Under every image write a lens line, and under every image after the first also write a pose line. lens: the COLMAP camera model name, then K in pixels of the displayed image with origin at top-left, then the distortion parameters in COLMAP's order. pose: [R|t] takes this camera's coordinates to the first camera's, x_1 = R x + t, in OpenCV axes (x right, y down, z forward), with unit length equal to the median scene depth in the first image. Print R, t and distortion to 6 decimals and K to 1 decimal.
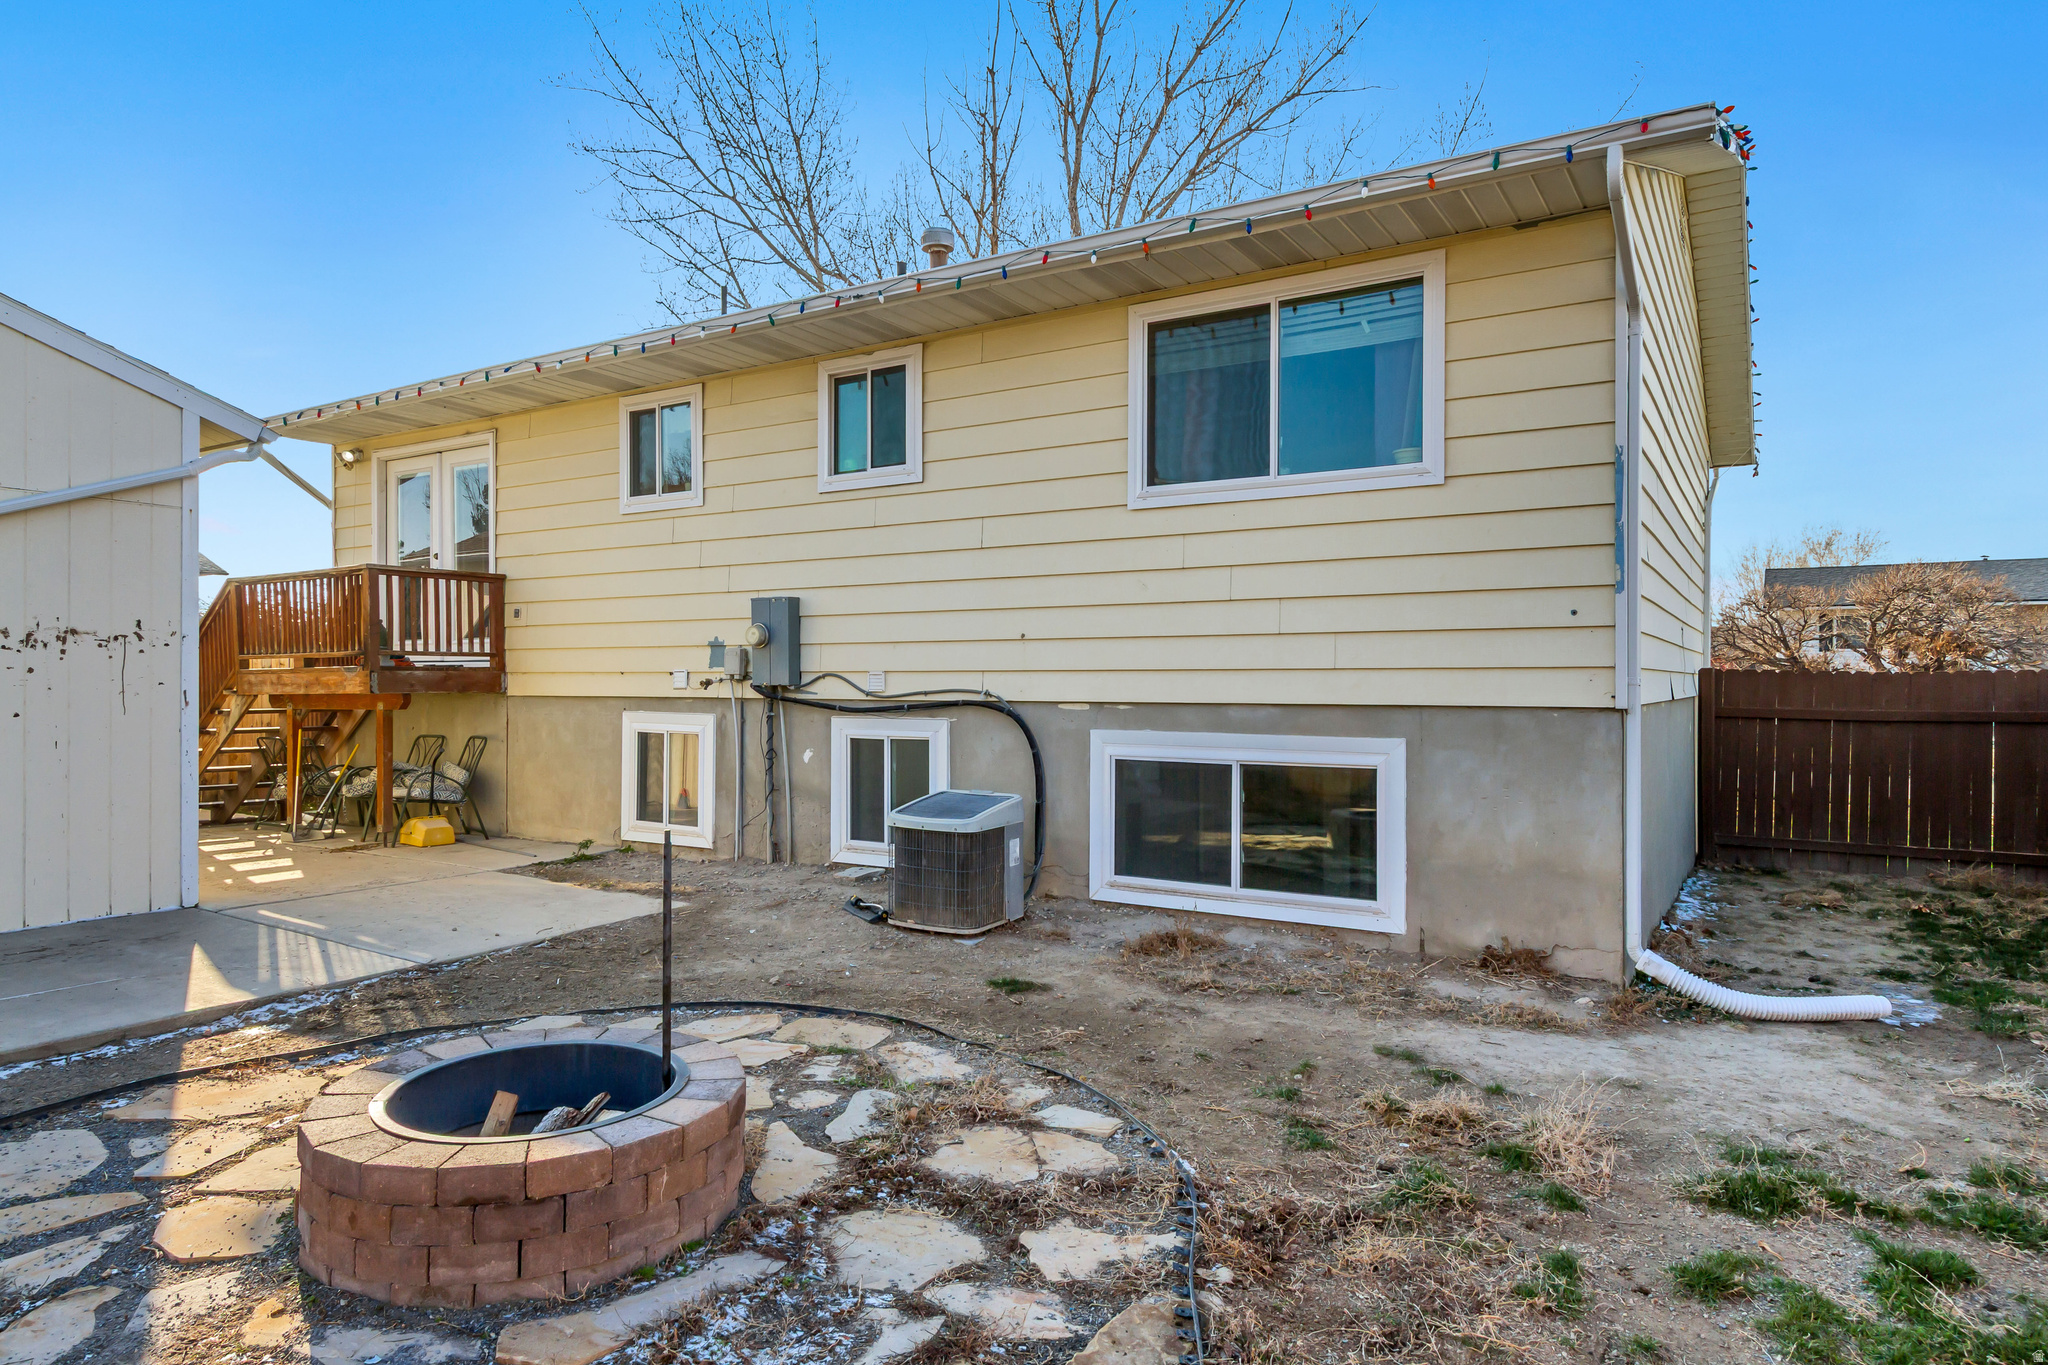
lens RADIAL K [[1219.7, 0, 1018.7], [0, 1219.7, 679.2], [0, 0, 1]] dist [0.003127, 0.000491]
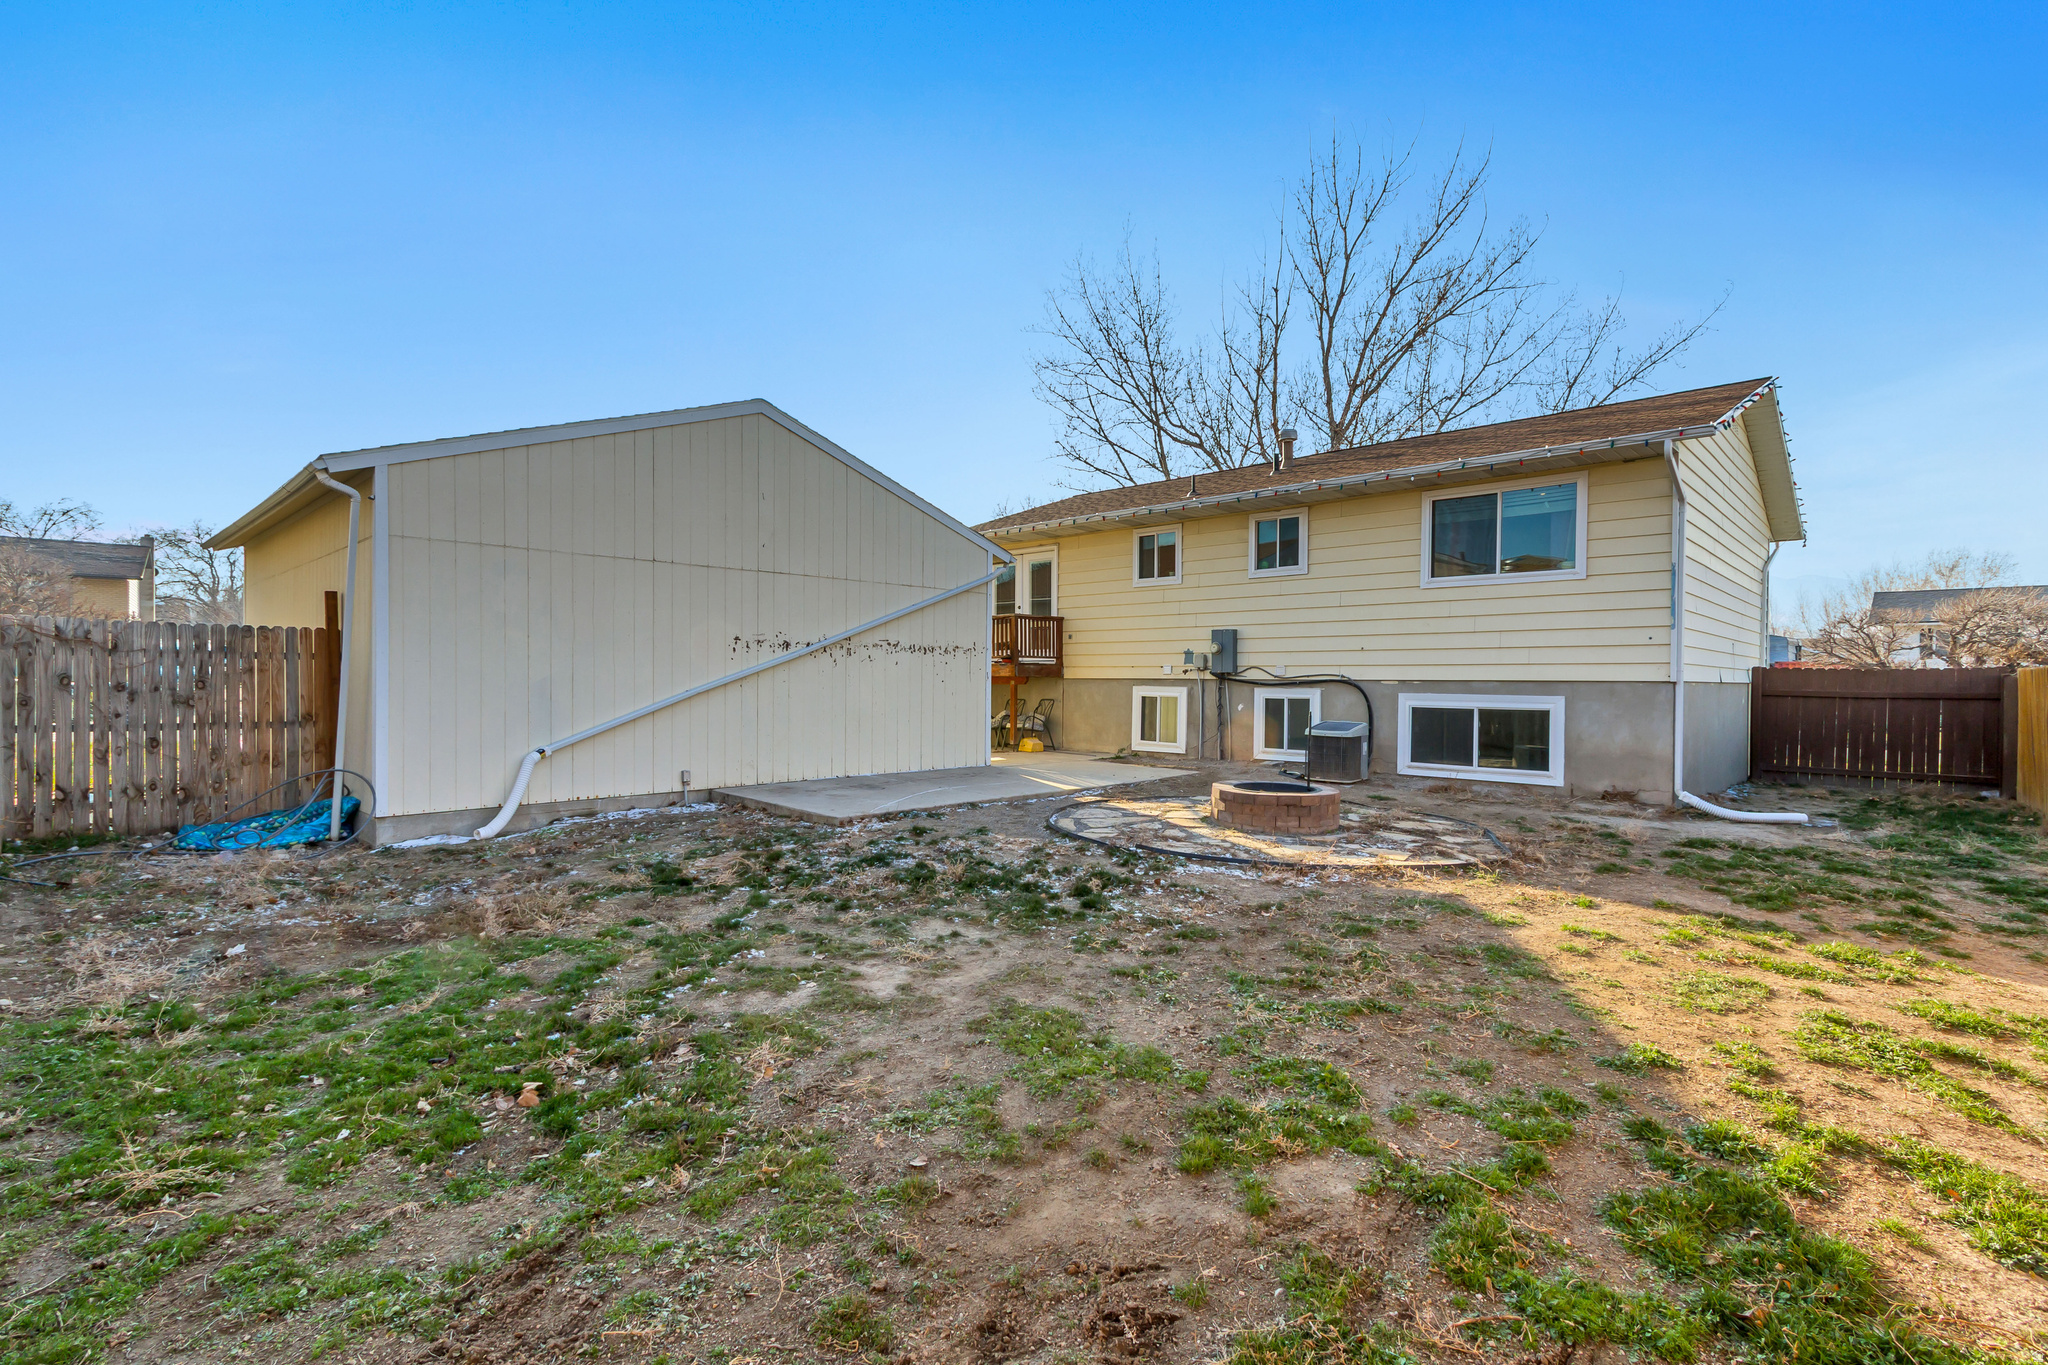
lens RADIAL K [[936.7, 0, 1018.7], [0, 936.7, 690.8], [0, 0, 1]] dist [0.001707, -0.000790]
pose [[0.977772, 0.008847, -0.209482, -0.225656], [-0.006307, 0.999898, 0.012790, 0.019141], [0.209574, -0.011185, 0.977729, -0.663264]]
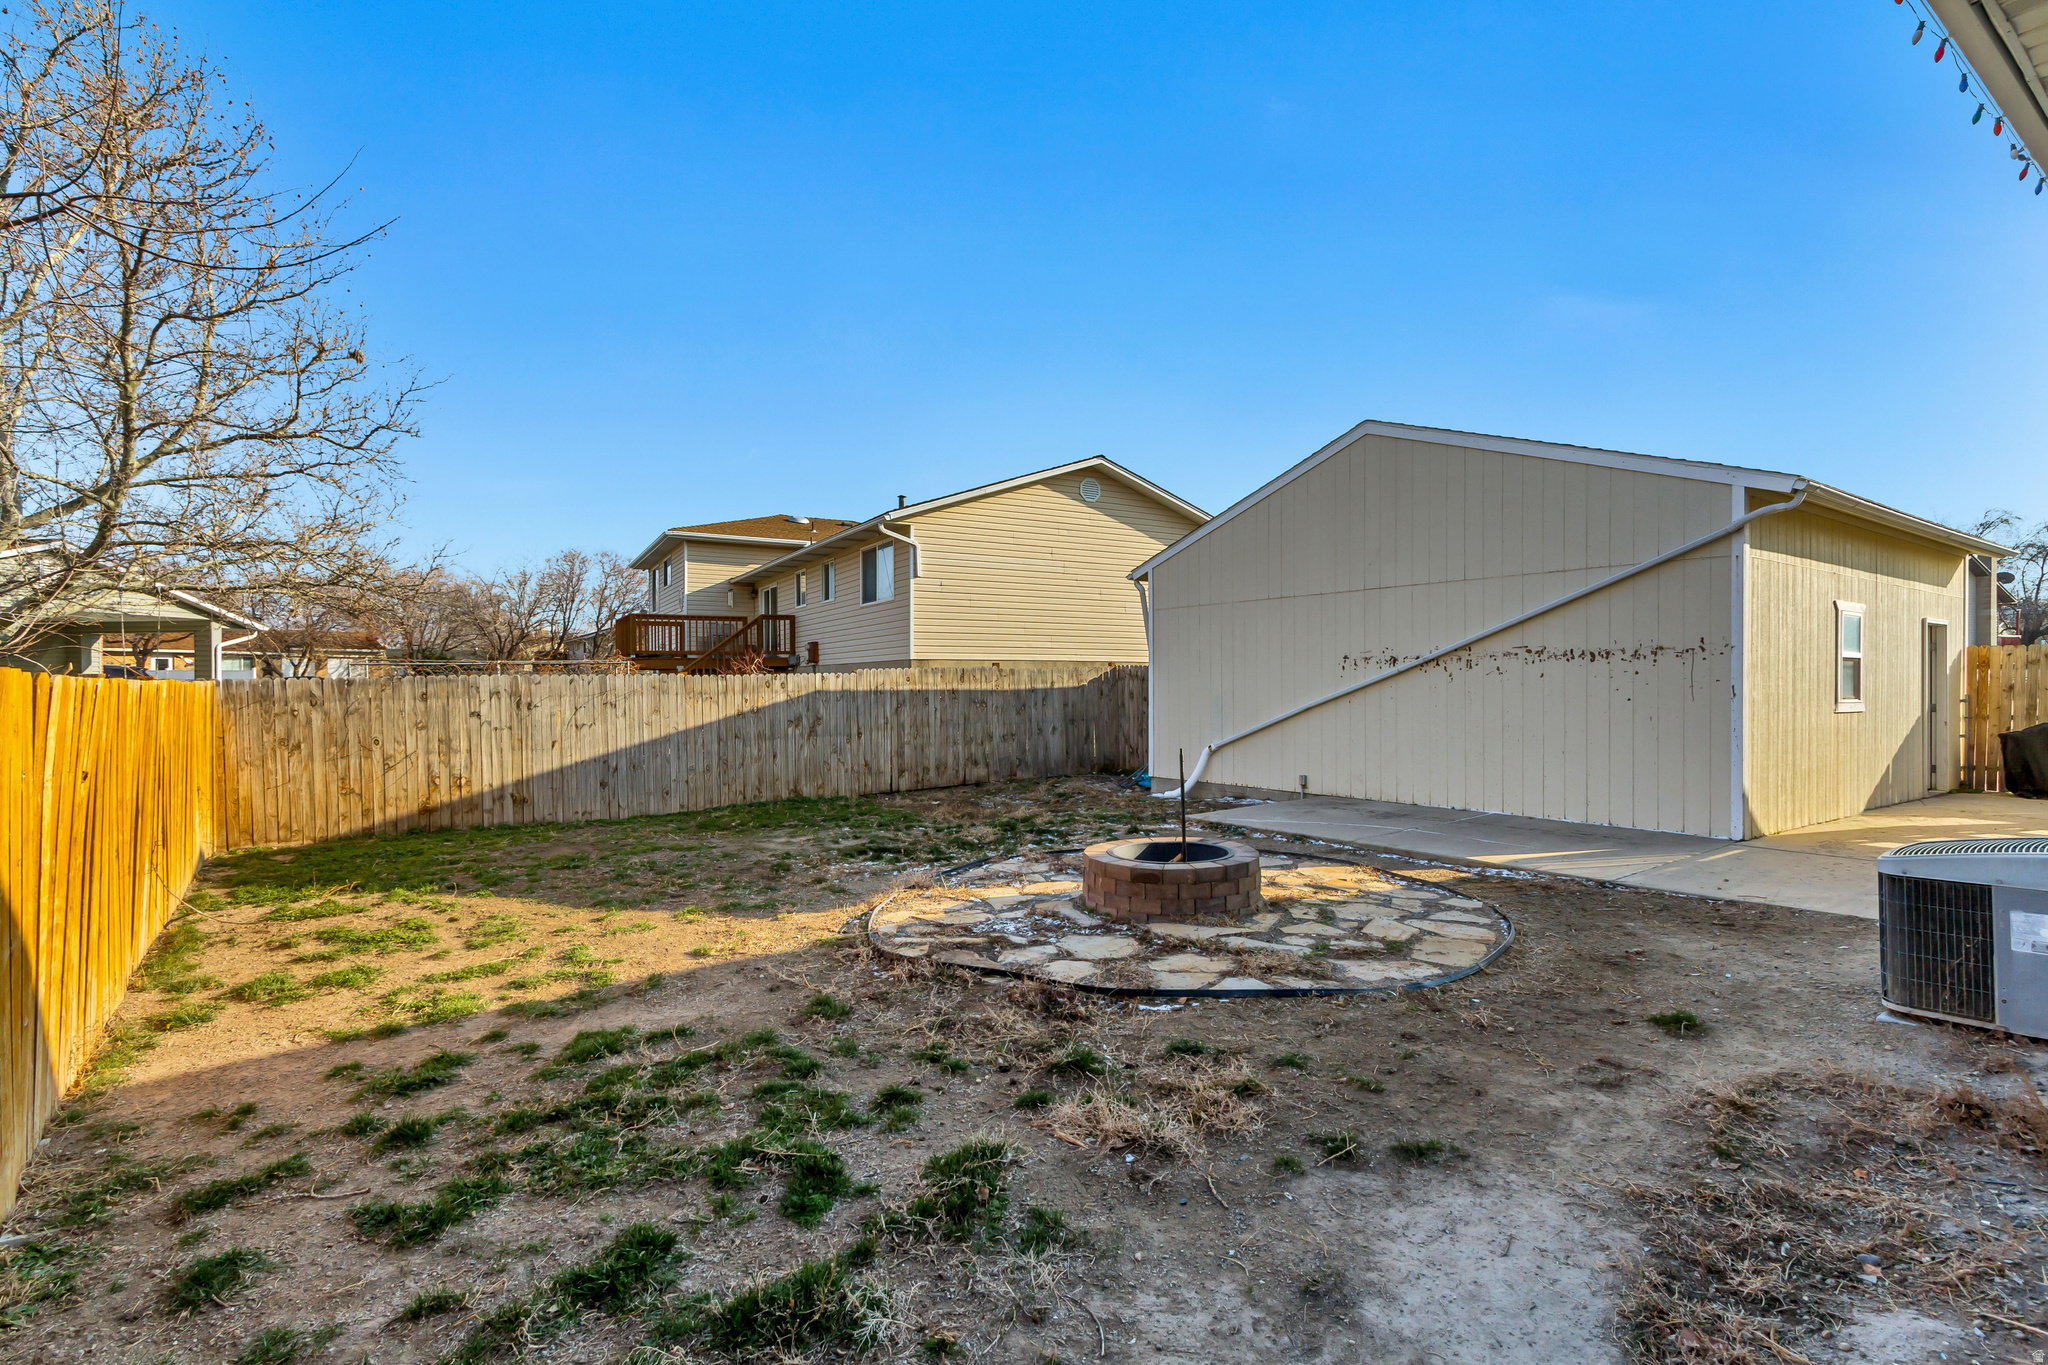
lens RADIAL K [[952.9, 0, 1039.6], [0, 952.9, 683.1], [0, 0, 1]] dist [0.005917, 0.000241]
pose [[-0.361406, 0.001942, -0.932406, 0.550631], [0.004809, 0.999988, 0.000219, 0.002188], [0.932396, -0.004405, -0.361411, 0.558402]]
